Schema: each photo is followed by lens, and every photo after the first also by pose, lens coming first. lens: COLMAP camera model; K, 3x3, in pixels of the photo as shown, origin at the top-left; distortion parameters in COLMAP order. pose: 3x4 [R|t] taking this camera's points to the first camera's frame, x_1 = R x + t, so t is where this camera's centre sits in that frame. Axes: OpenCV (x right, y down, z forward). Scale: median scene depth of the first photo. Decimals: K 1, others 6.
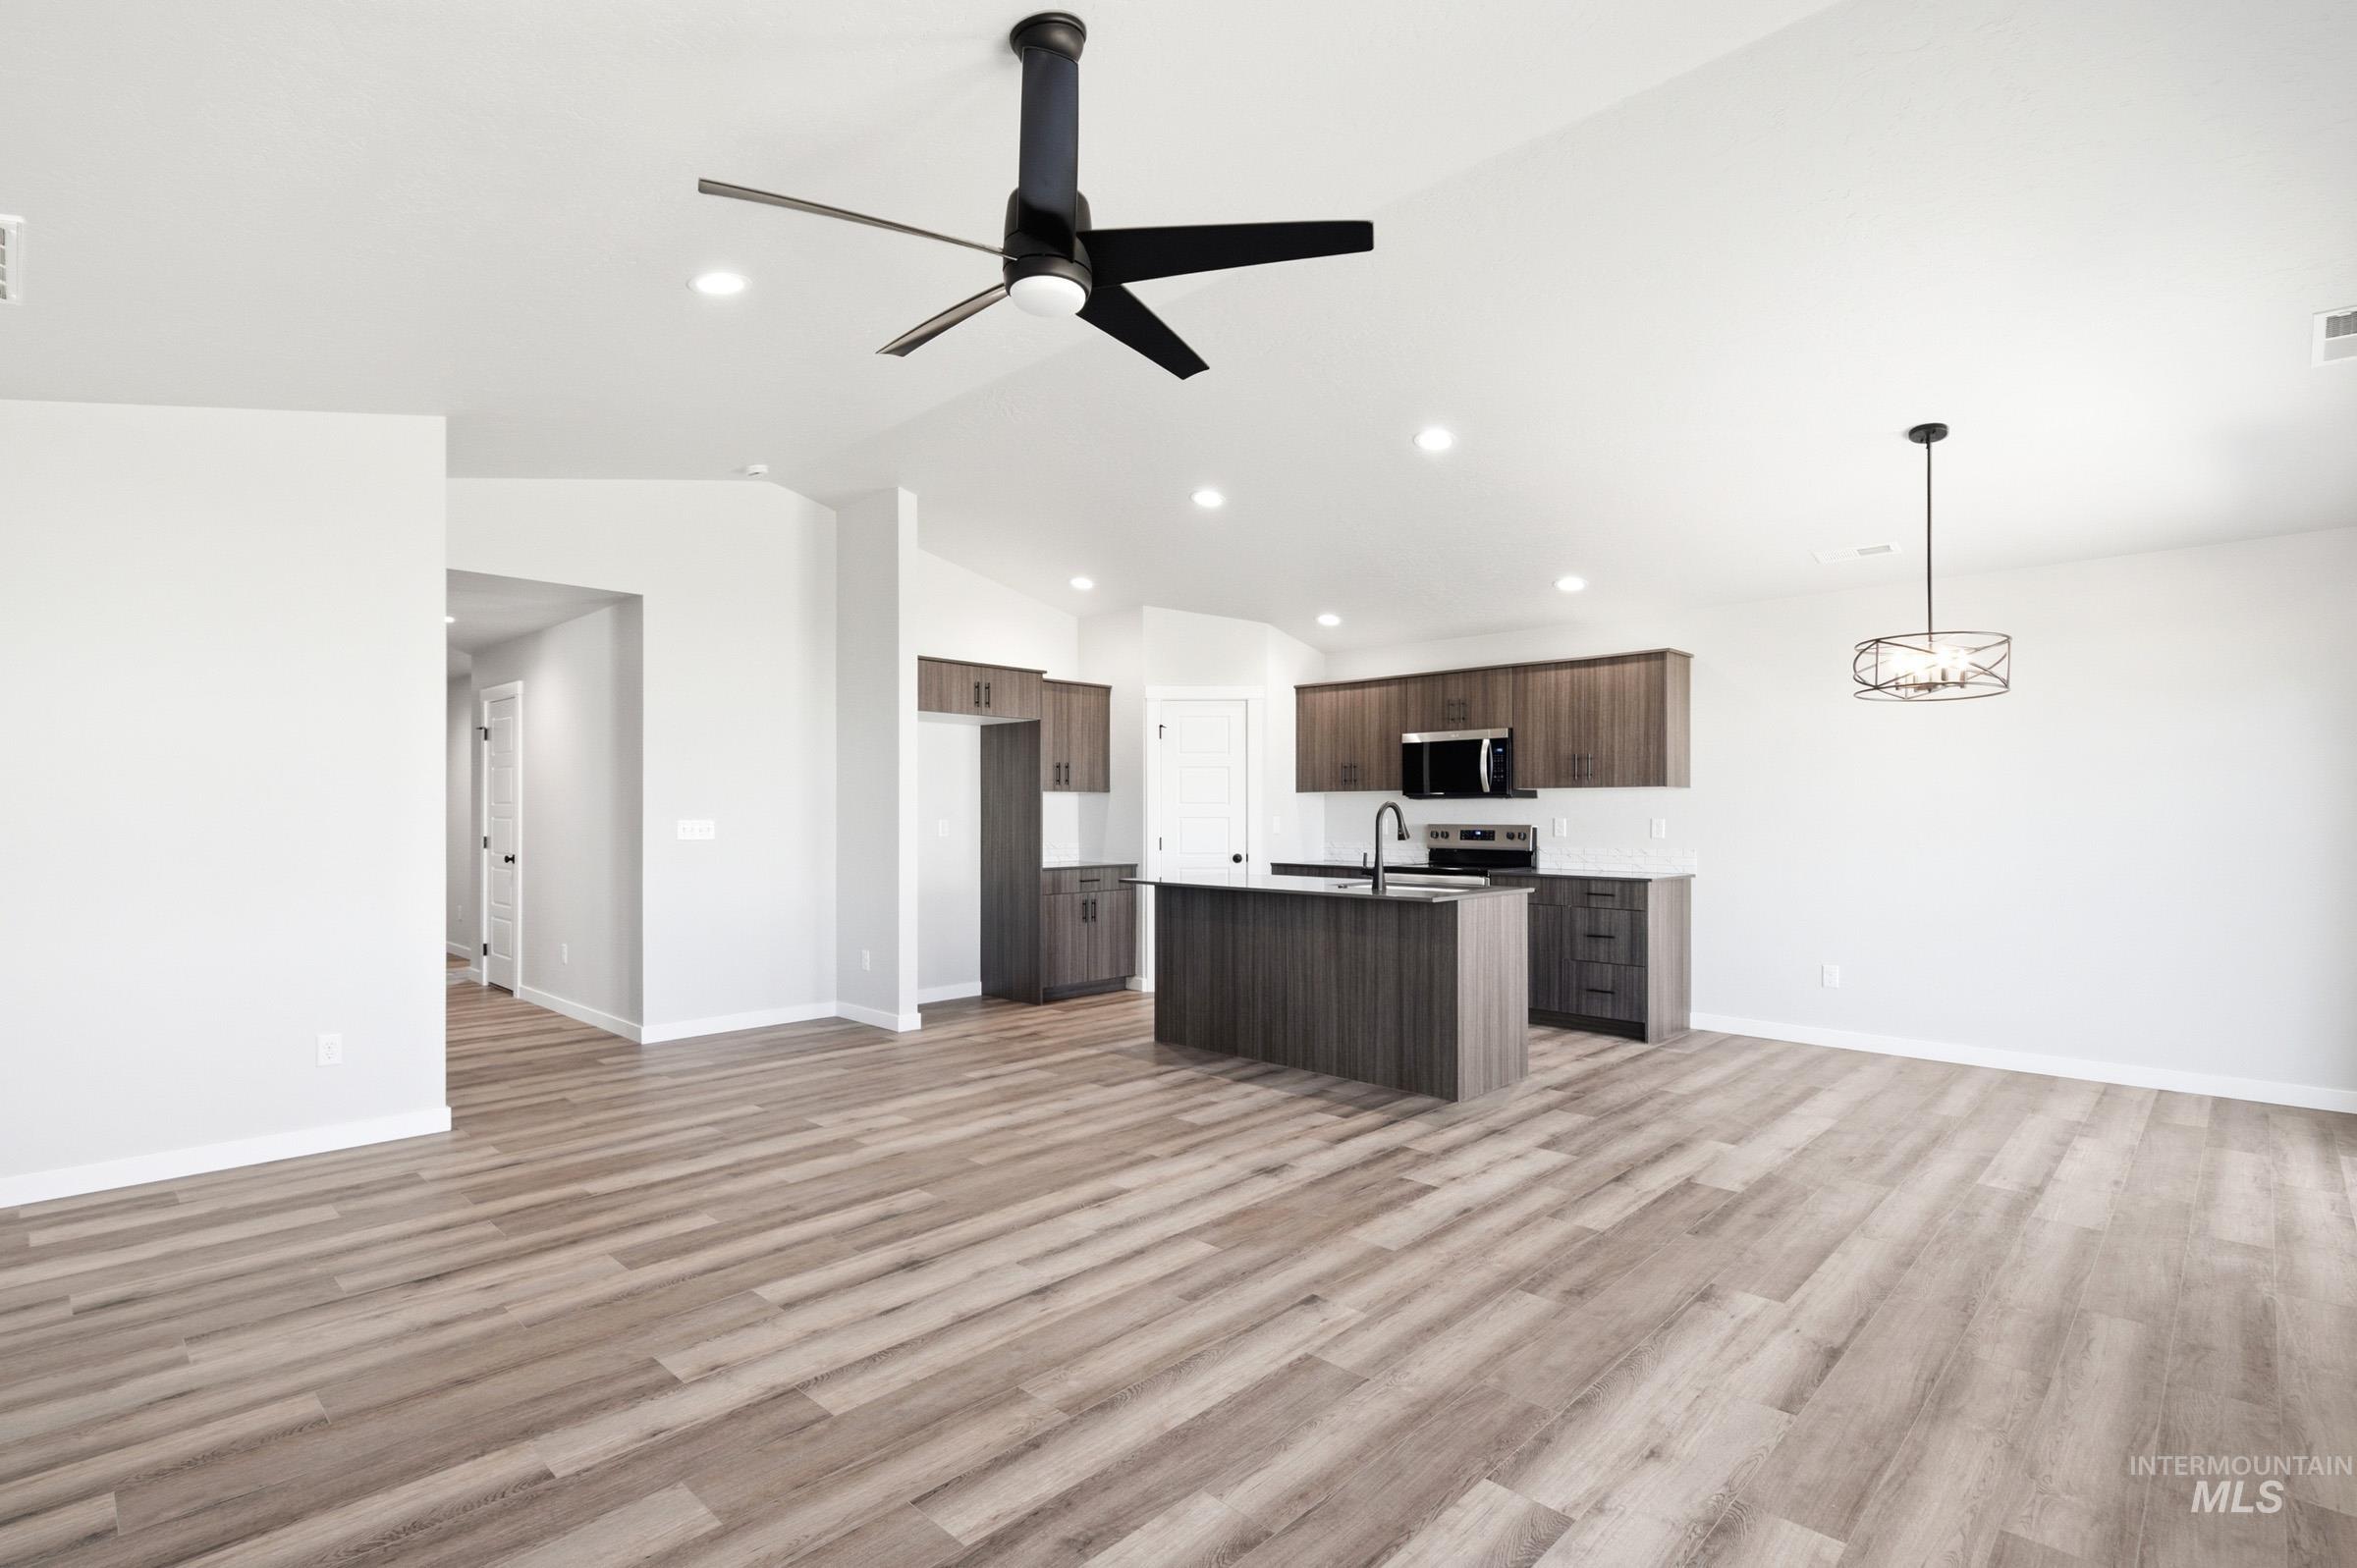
lens RADIAL K [[1102.3, 0, 1163.9], [0, 1102.3, 790.7], [0, 0, 1]] dist [0.000579, -0.000728]
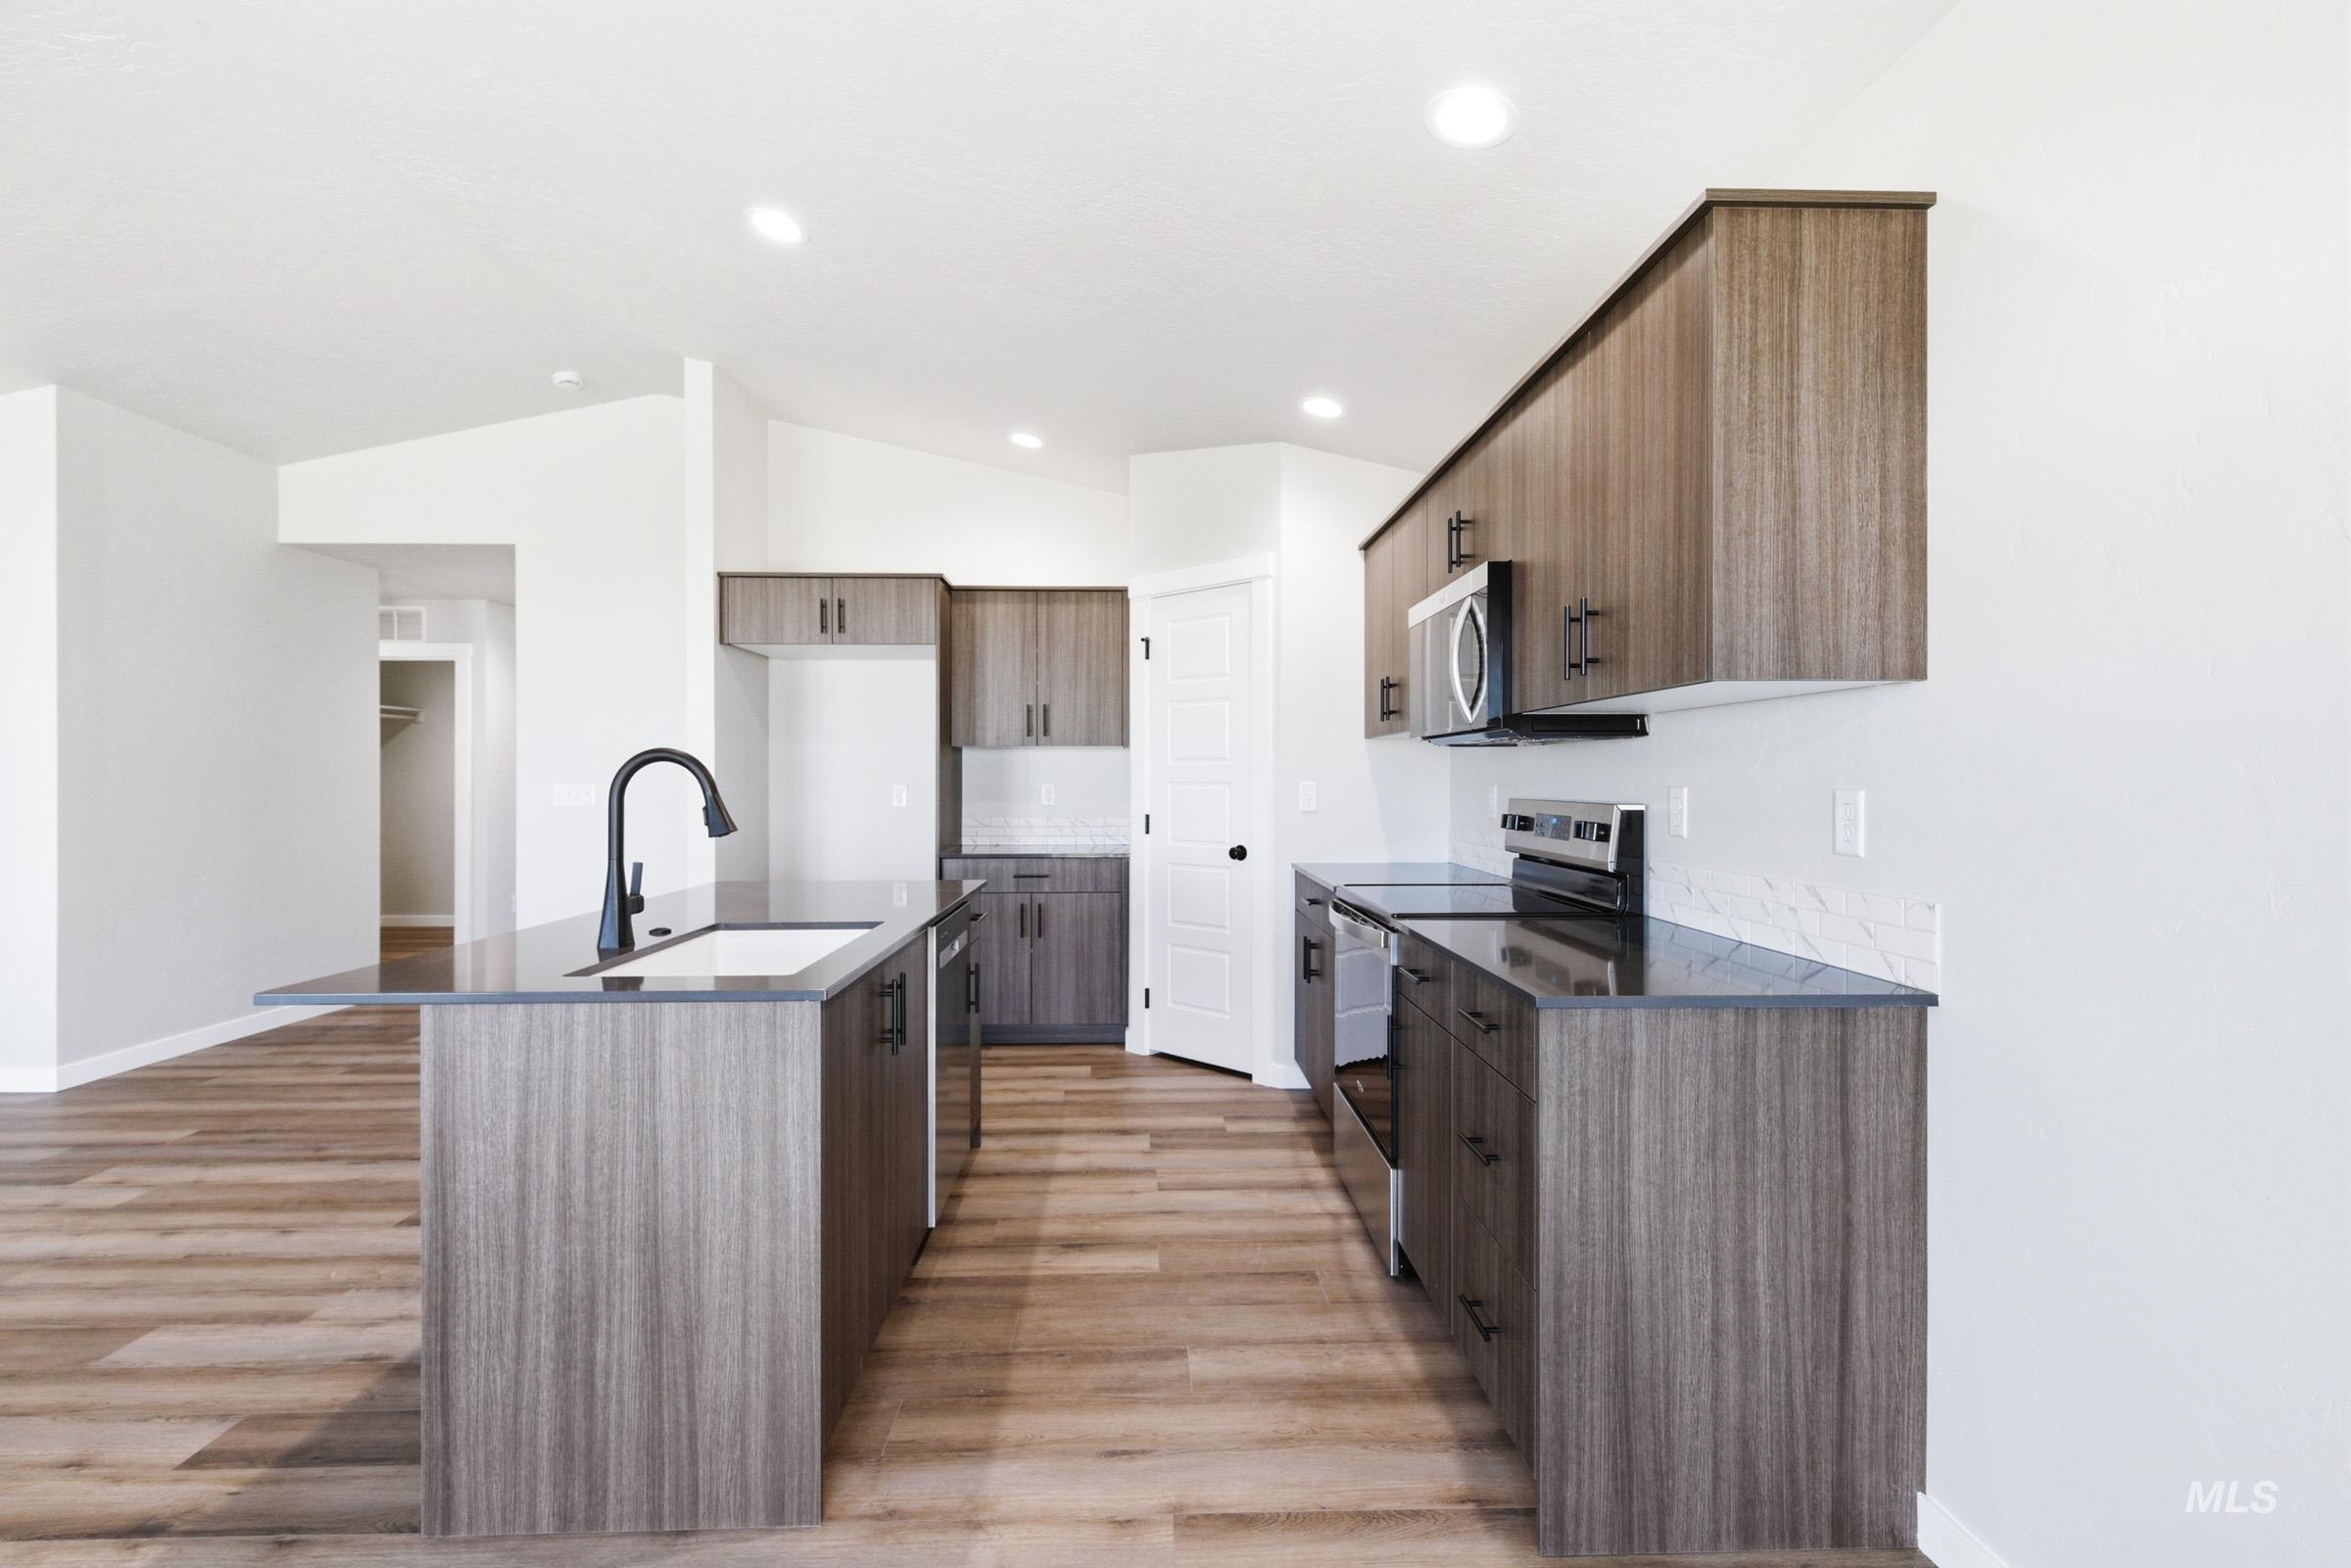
lens RADIAL K [[1066.1, 0, 1175.5], [0, 1066.1, 784.0], [0, 0, 1]] dist [-0.001624, -0.001039]
pose [[0.735016, 0.001783, -0.678048, 0.495521], [0.015415, 0.999694, 0.019339, 0.014972], [0.677875, -0.024666, 0.734763, 0.643162]]
